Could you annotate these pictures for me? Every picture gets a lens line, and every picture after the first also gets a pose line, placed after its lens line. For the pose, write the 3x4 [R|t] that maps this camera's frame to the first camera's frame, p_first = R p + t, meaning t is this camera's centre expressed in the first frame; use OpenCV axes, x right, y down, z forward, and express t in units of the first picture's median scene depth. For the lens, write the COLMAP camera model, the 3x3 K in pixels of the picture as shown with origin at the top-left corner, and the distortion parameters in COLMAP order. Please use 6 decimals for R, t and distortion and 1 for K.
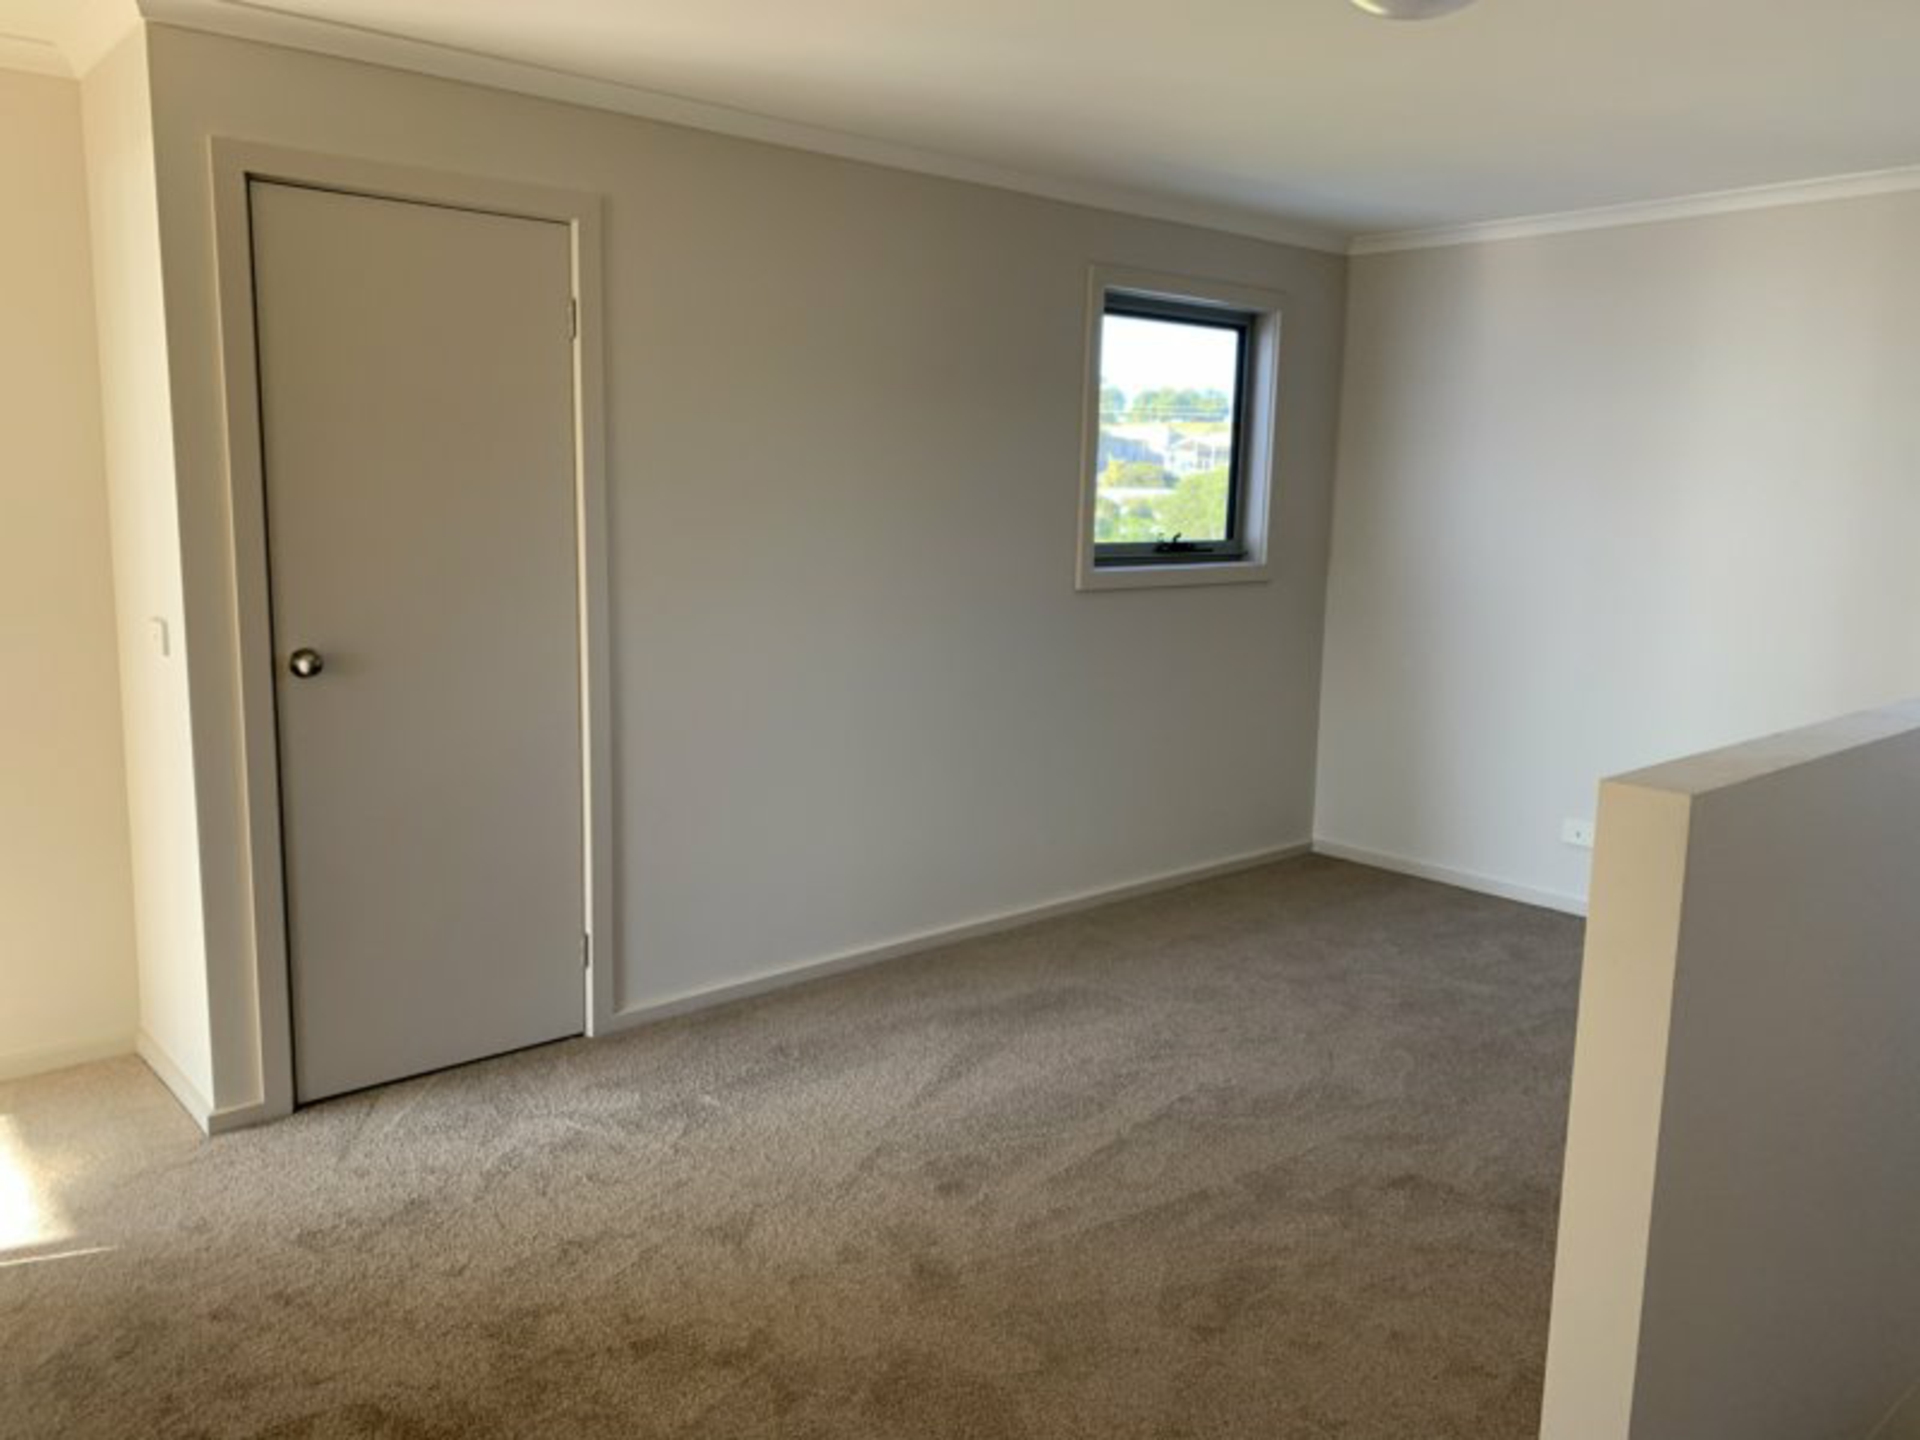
lens RADIAL K [[1467.6, 0, 1011.8], [0, 1467.6, 742.5], [0, 0, 1]] dist [0.021239, 0.000192]
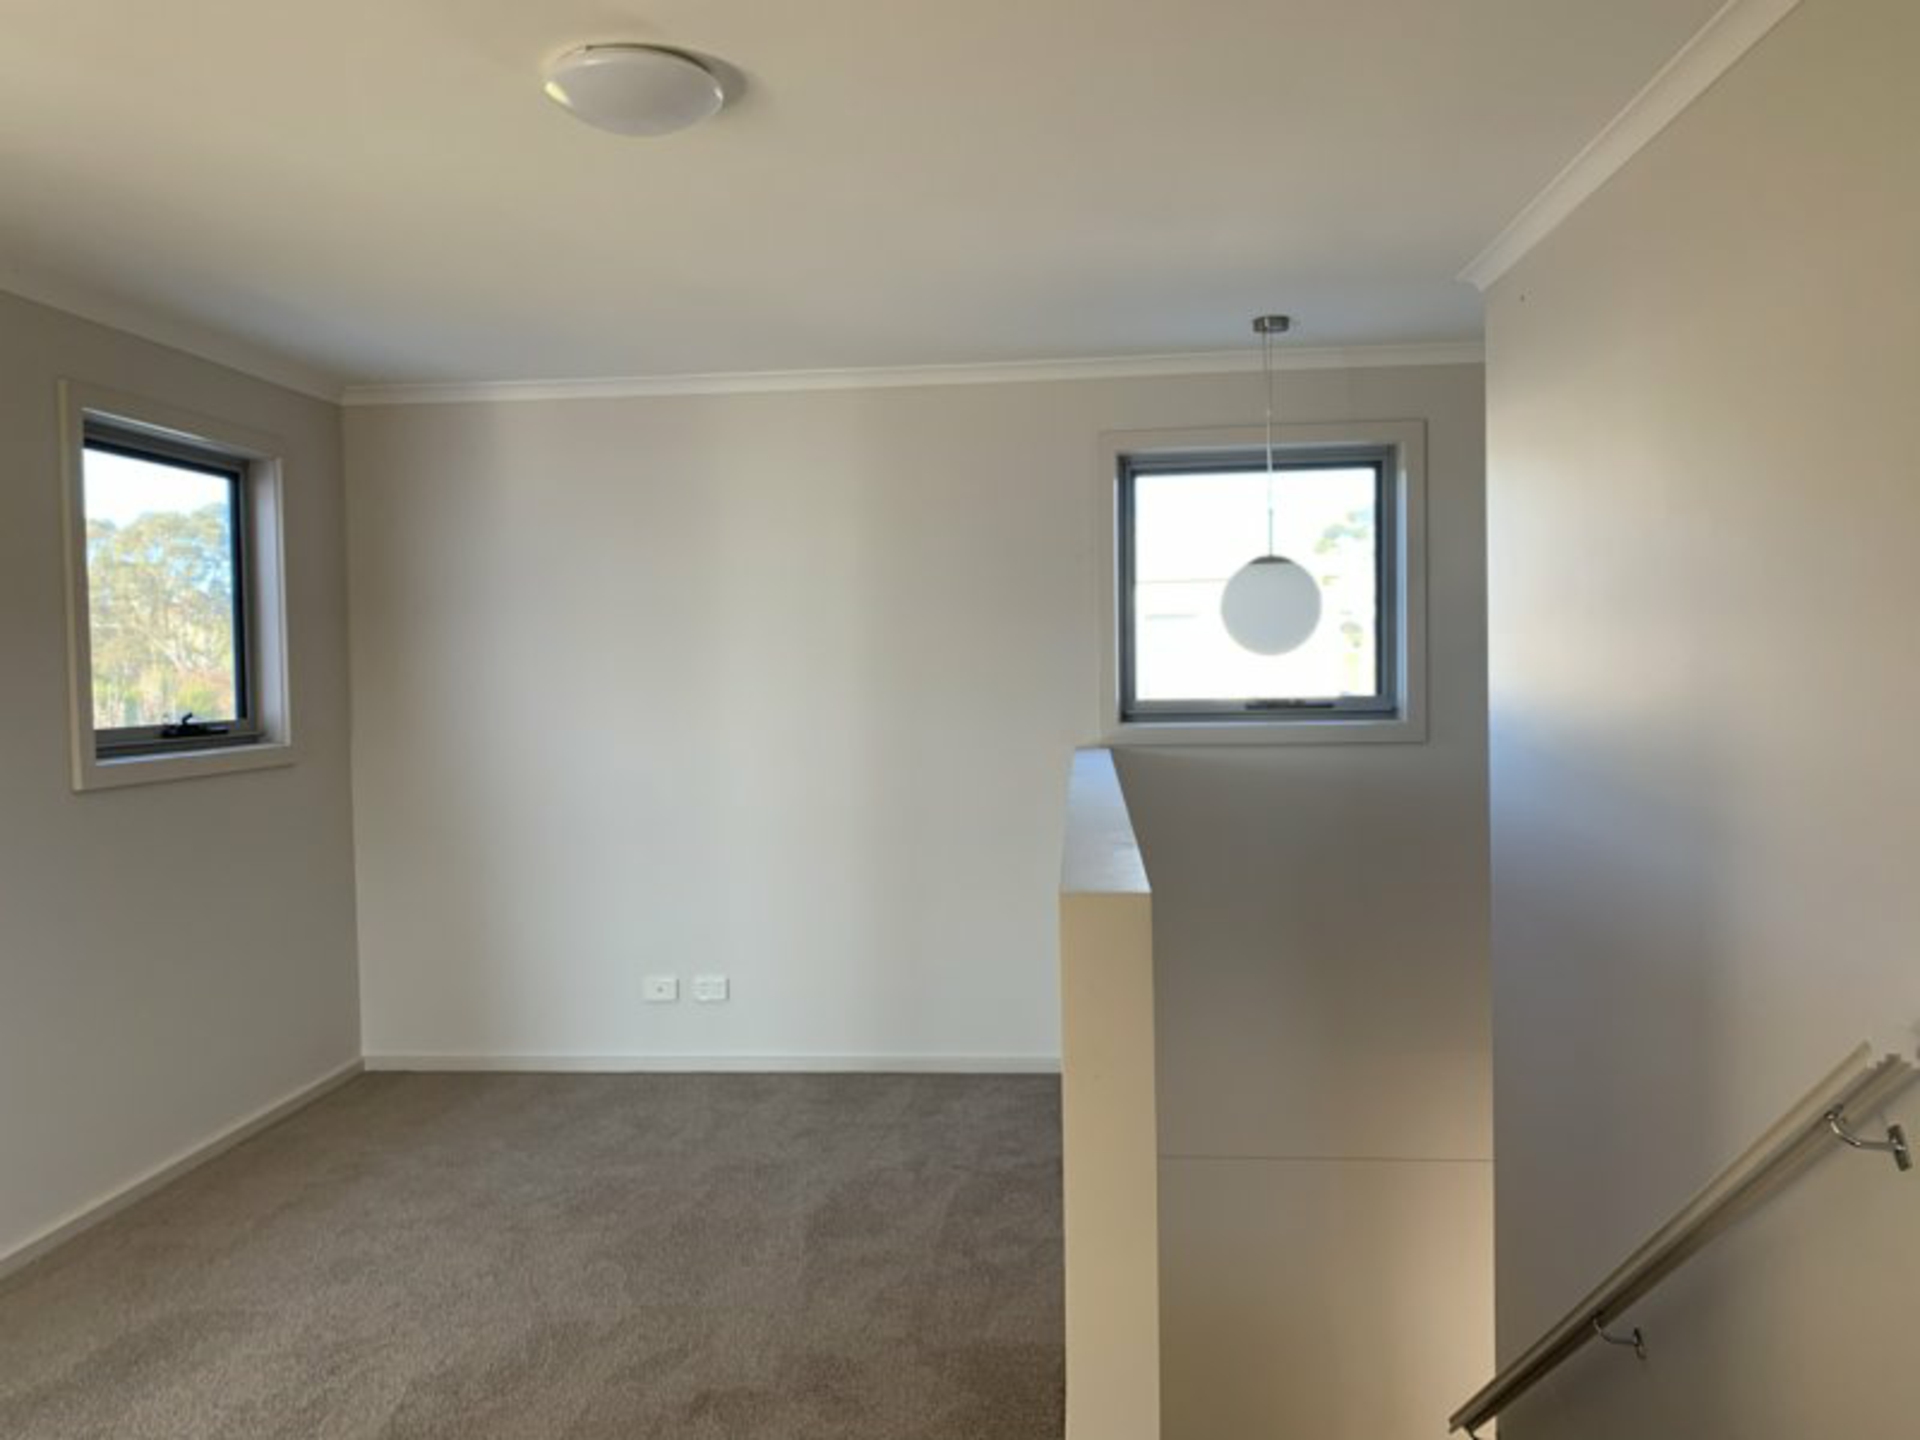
lens RADIAL K [[1467.6, 0, 958.0], [0, 1467.6, 713.4], [0, 0, 1]] dist [0.021239, 0.000192]
pose [[0.744328, -0.063006, 0.664835, -0.124848], [0.157027, 0.984139, -0.082536, -0.007986], [-0.649090, 0.165831, 0.742416, 0.121626]]
